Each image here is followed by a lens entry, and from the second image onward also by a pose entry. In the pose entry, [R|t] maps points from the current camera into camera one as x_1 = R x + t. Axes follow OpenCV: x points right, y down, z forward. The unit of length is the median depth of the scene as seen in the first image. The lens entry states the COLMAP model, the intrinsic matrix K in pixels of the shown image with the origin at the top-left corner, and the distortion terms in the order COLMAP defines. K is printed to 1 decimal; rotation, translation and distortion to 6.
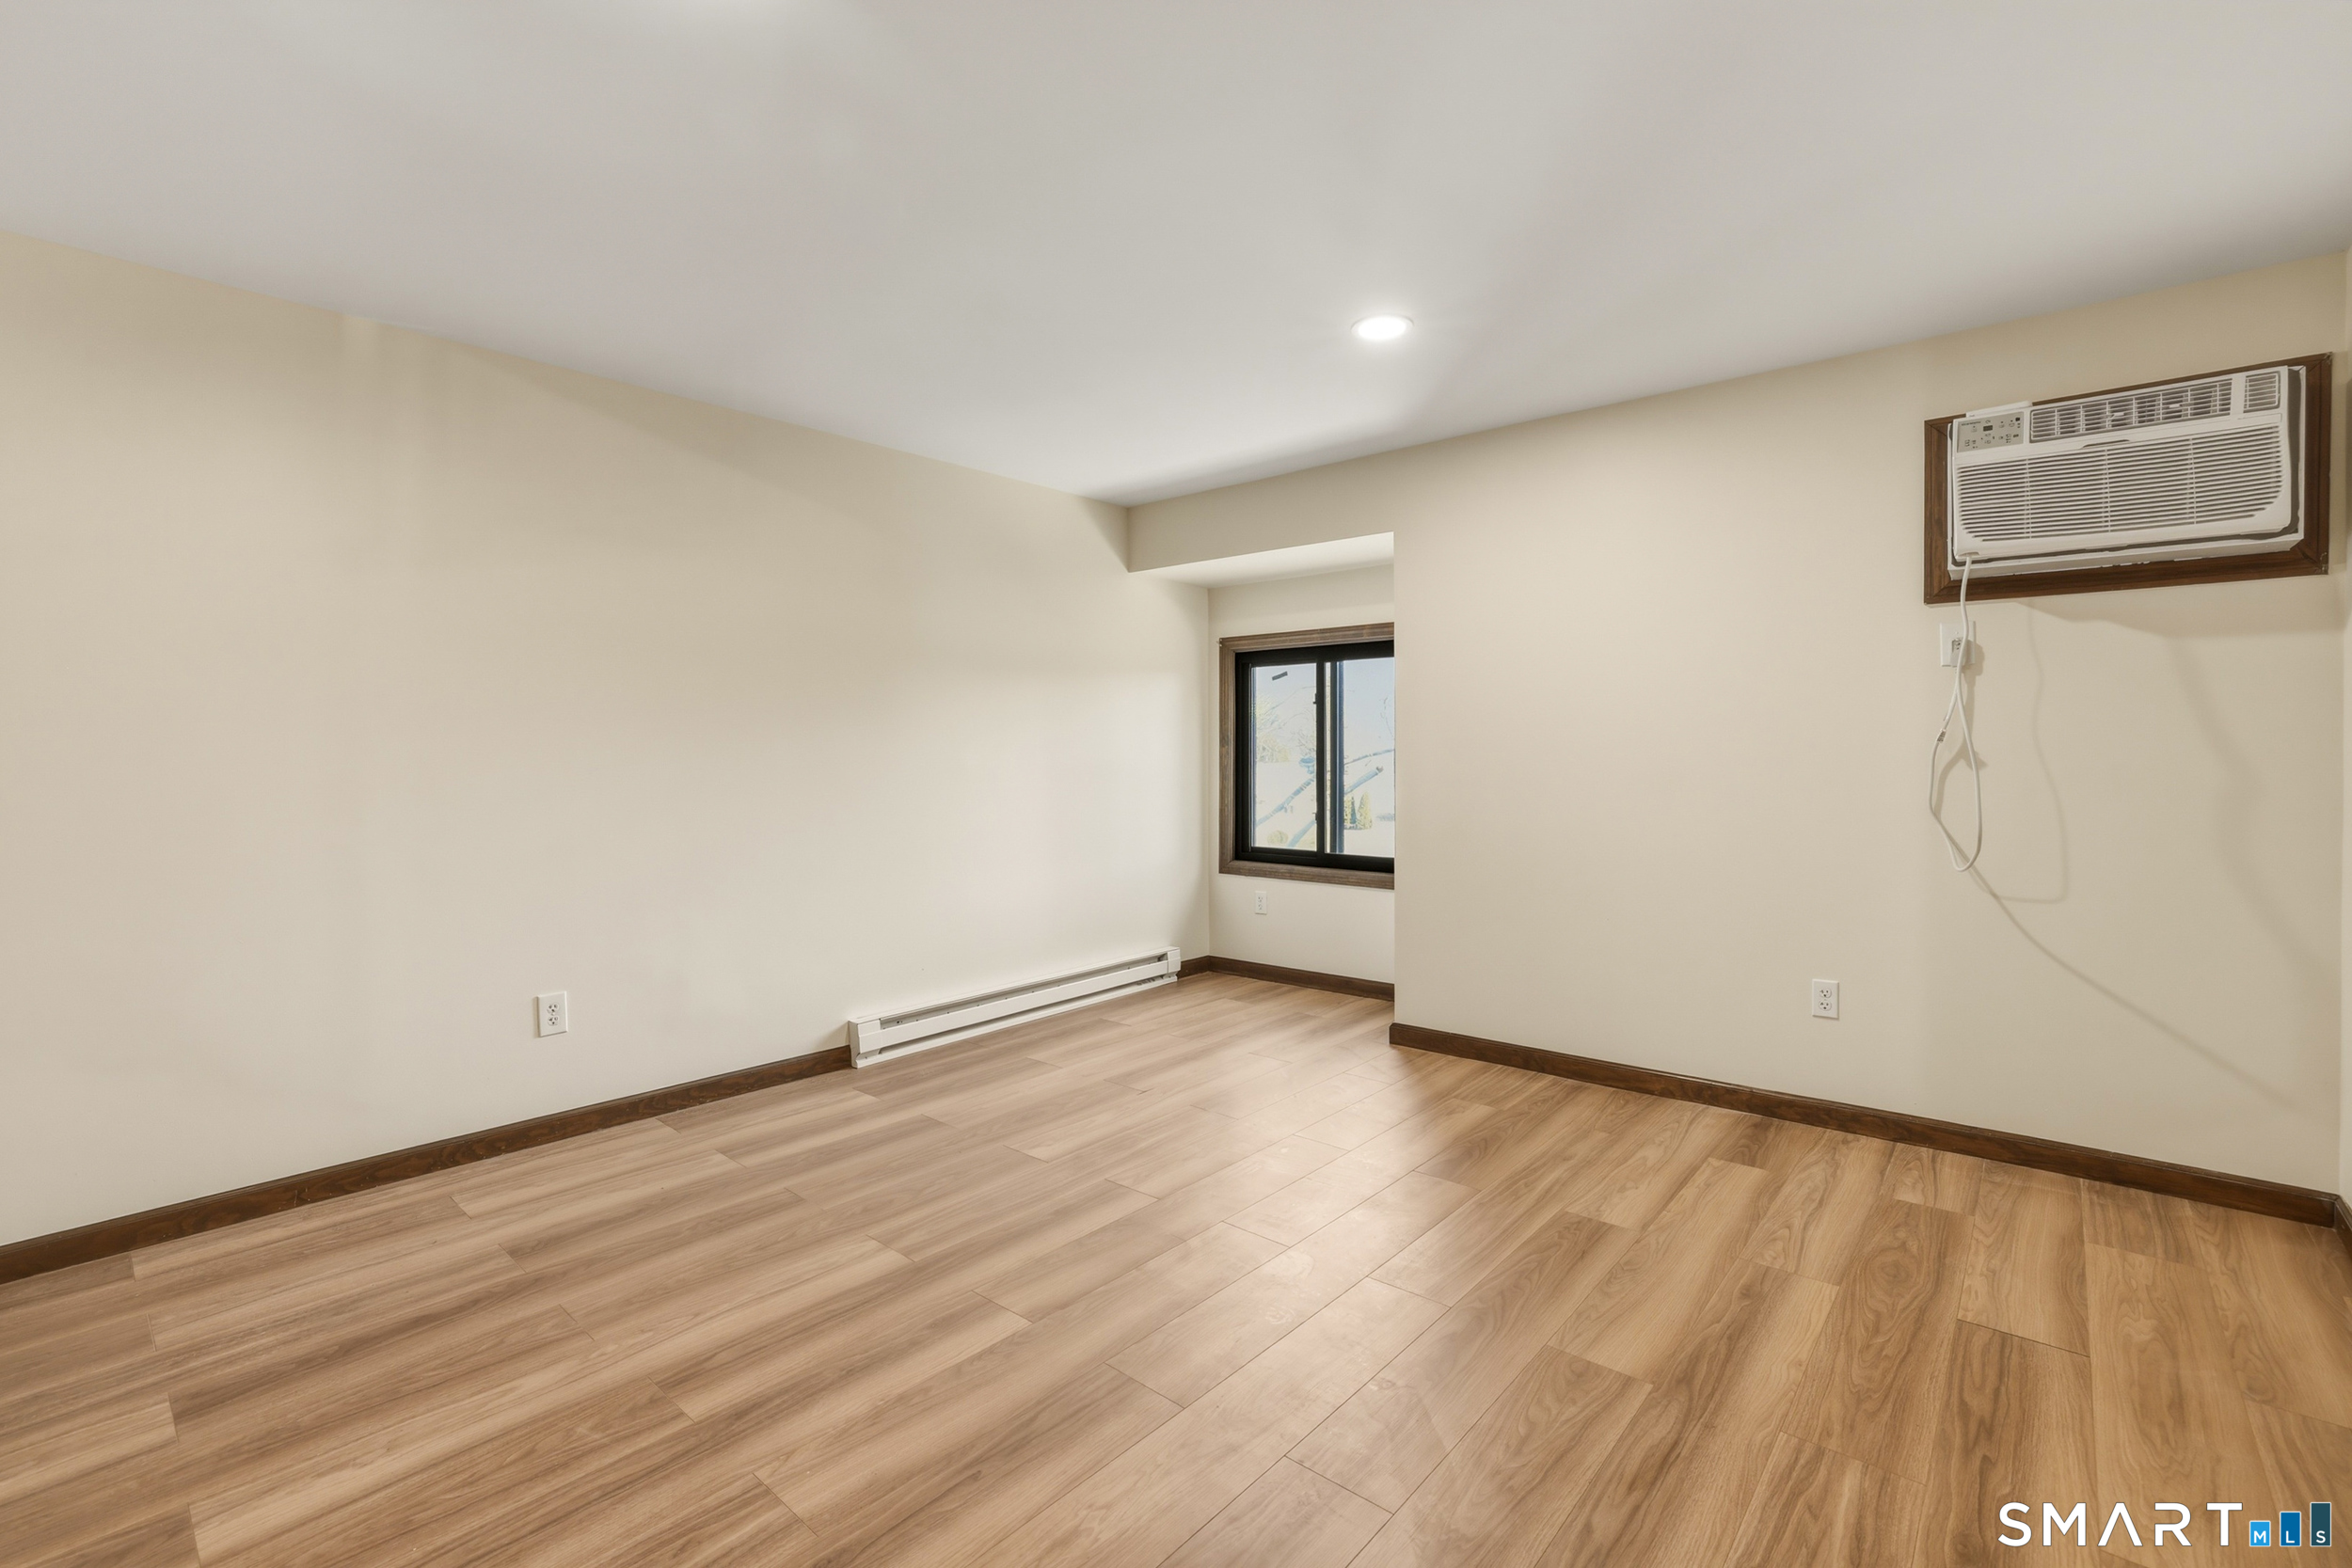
lens RADIAL K [[1047.6, 0, 1169.1], [0, 1047.6, 753.2], [0, 0, 1]] dist [-0.026167, 0.015057]
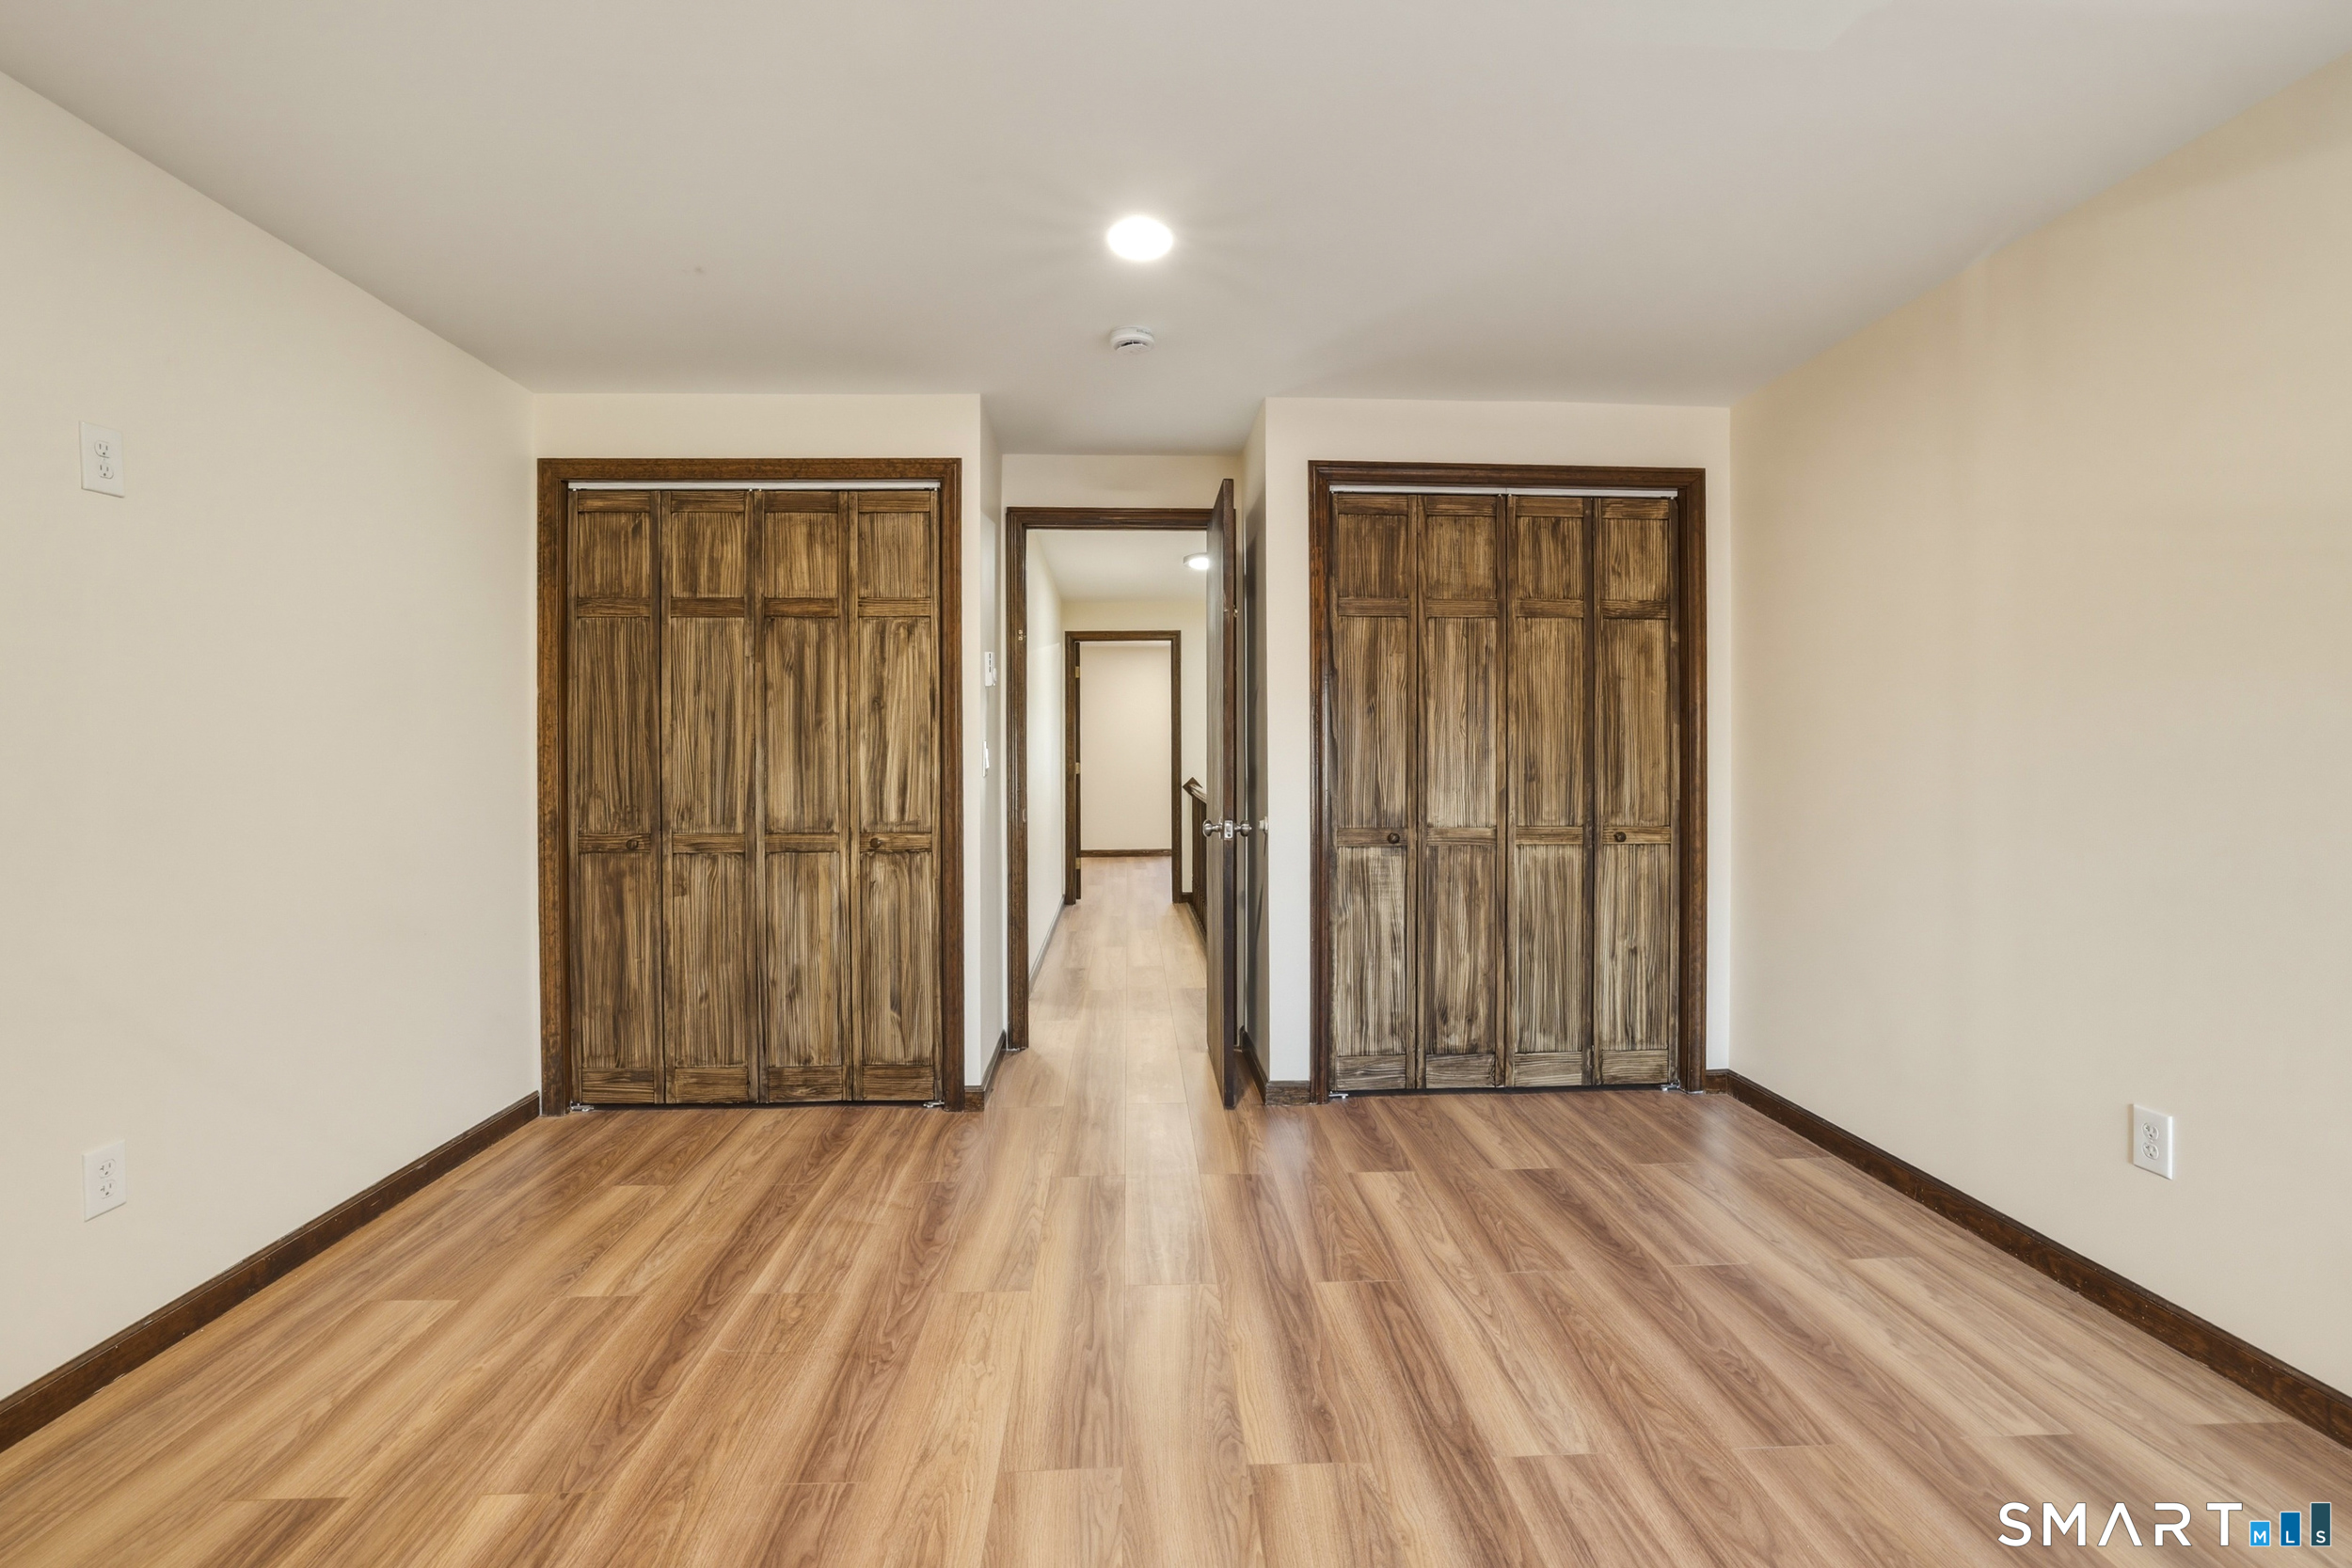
lens RADIAL K [[1070.2, 0, 1165.0], [0, 1070.2, 763.5], [0, 0, 1]] dist [-0.043251, 0.019115]
pose [[-0.727408, 0.014388, -0.686055, 0.405371], [0.005805, 0.999873, 0.014814, -0.002879], [0.686181, 0.006793, -0.727399, 1.351320]]
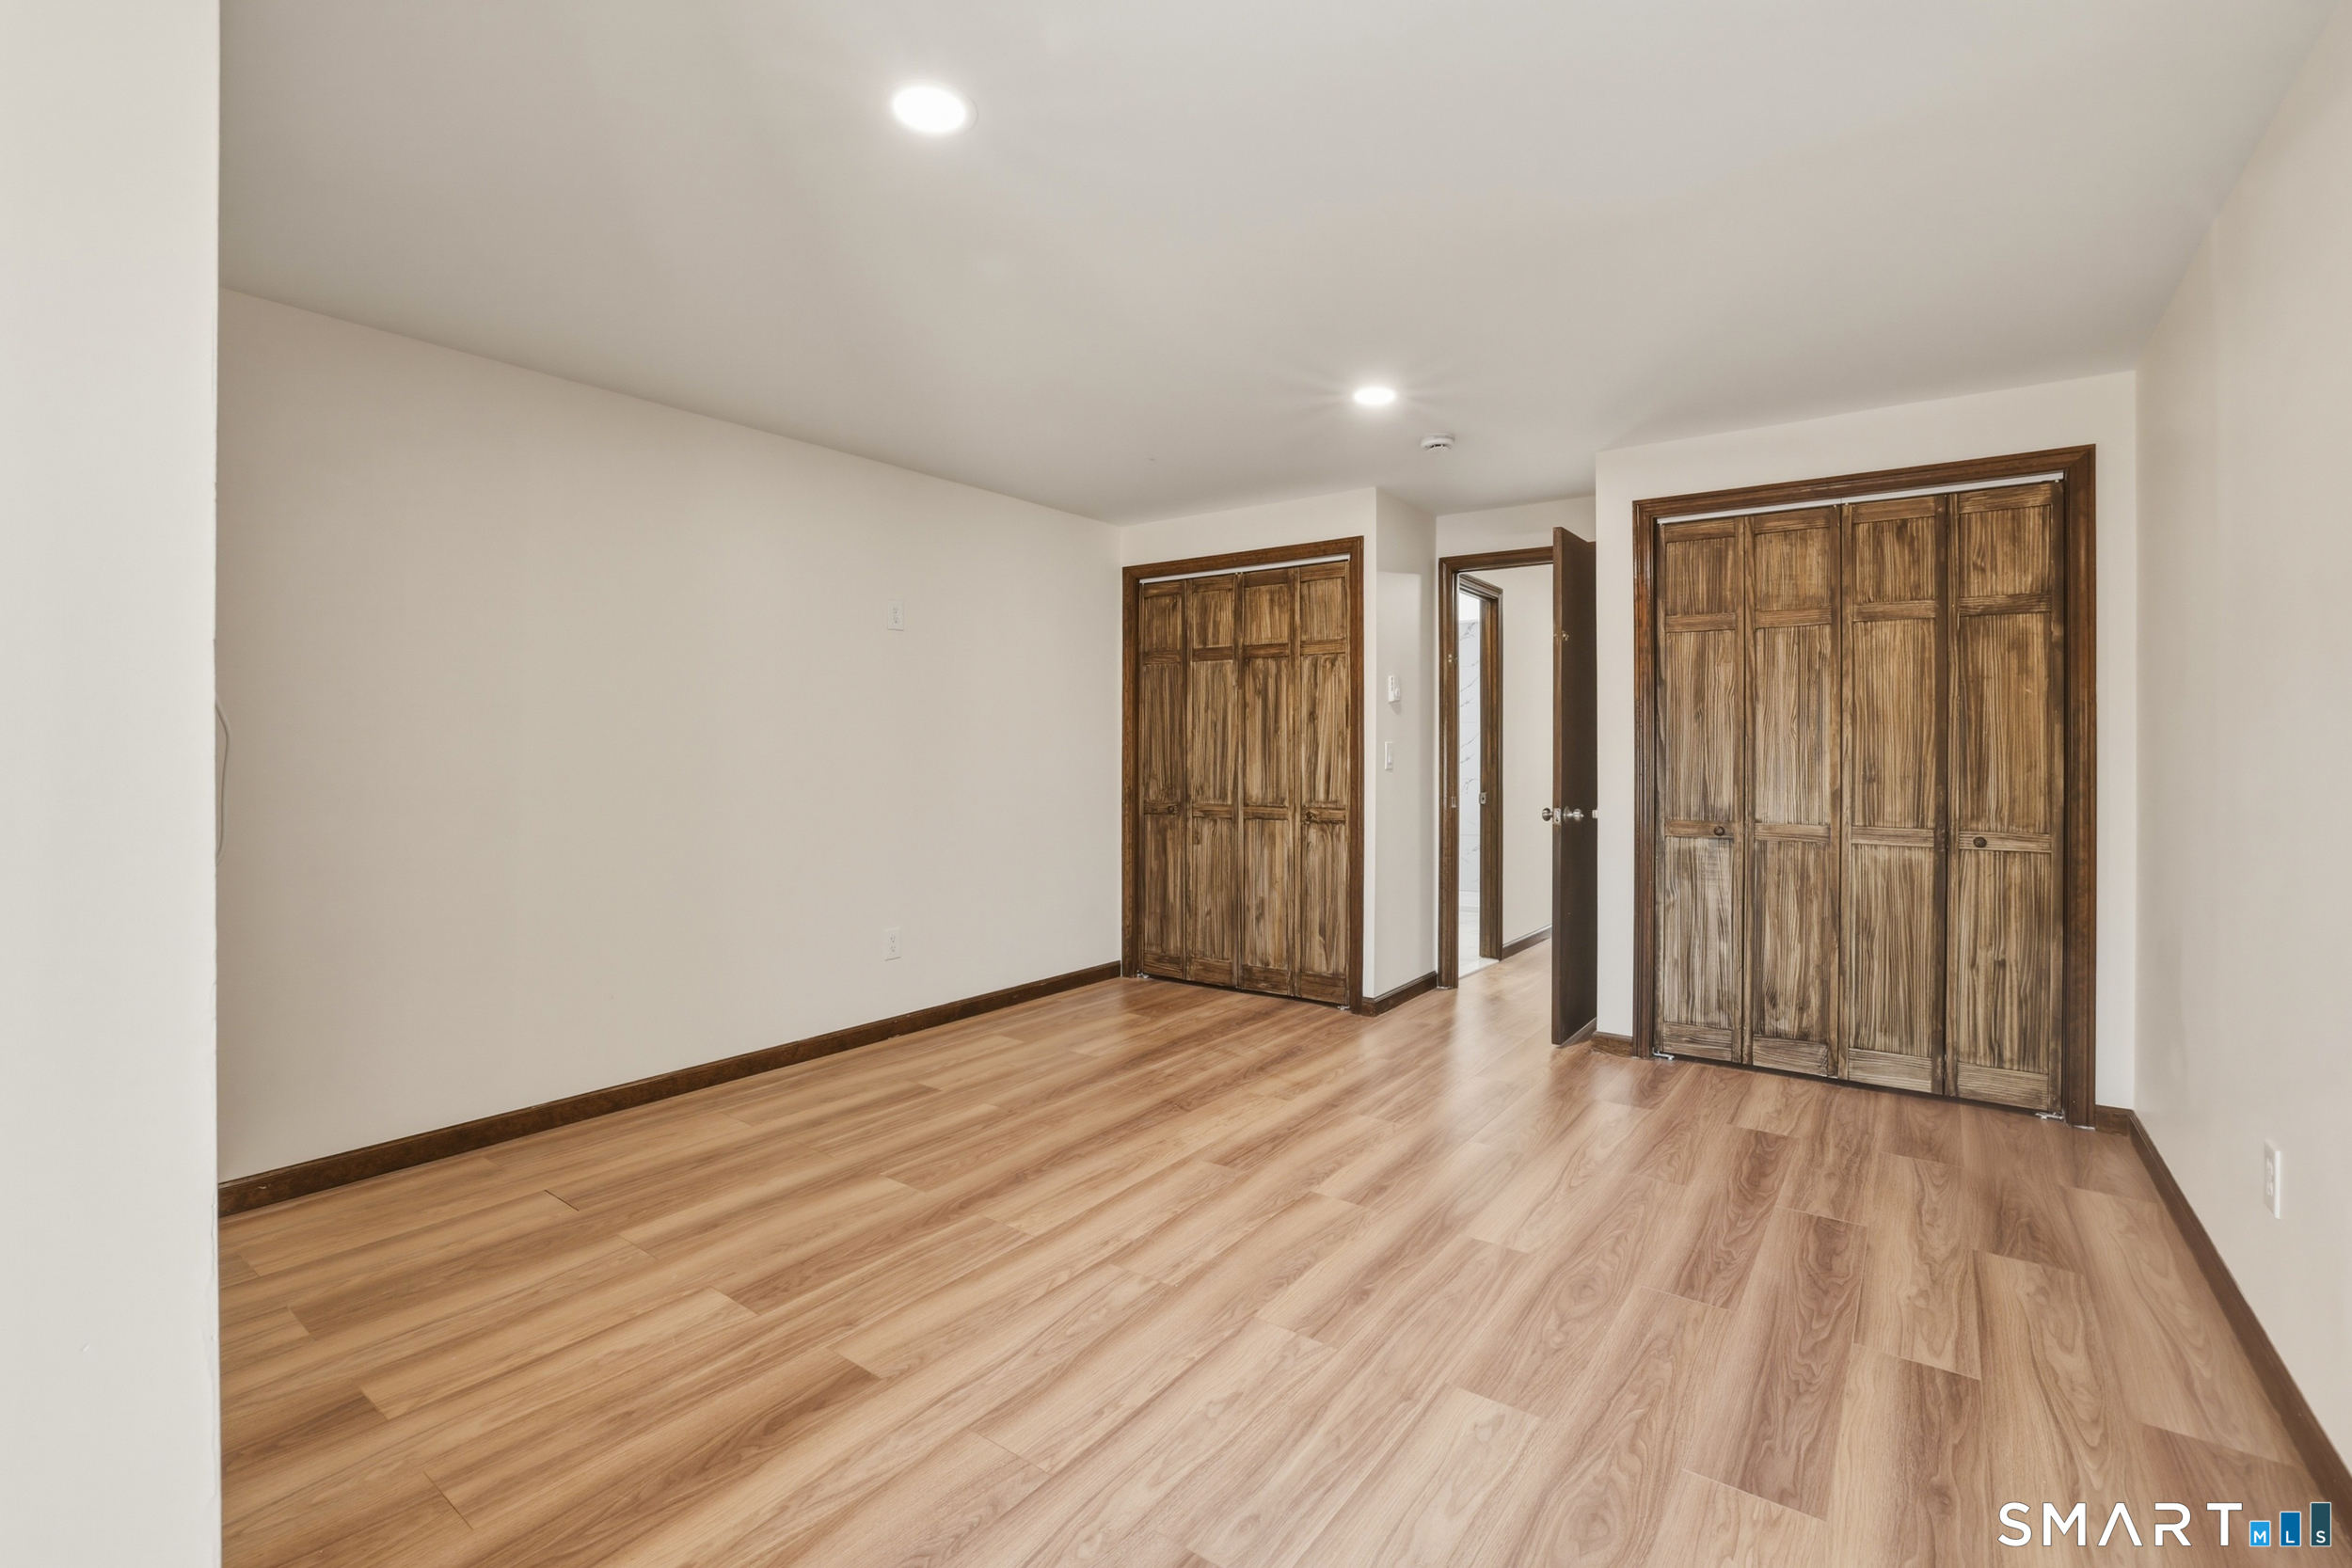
lens RADIAL K [[1047.6, 0, 1169.1], [0, 1047.6, 753.2], [0, 0, 1]] dist [-0.026167, 0.015057]
pose [[-0.996624, 0.004845, -0.081957, 0.131513], [0.004352, 0.999971, 0.006204, -0.007816], [0.081985, 0.005827, -0.996617, 2.001304]]
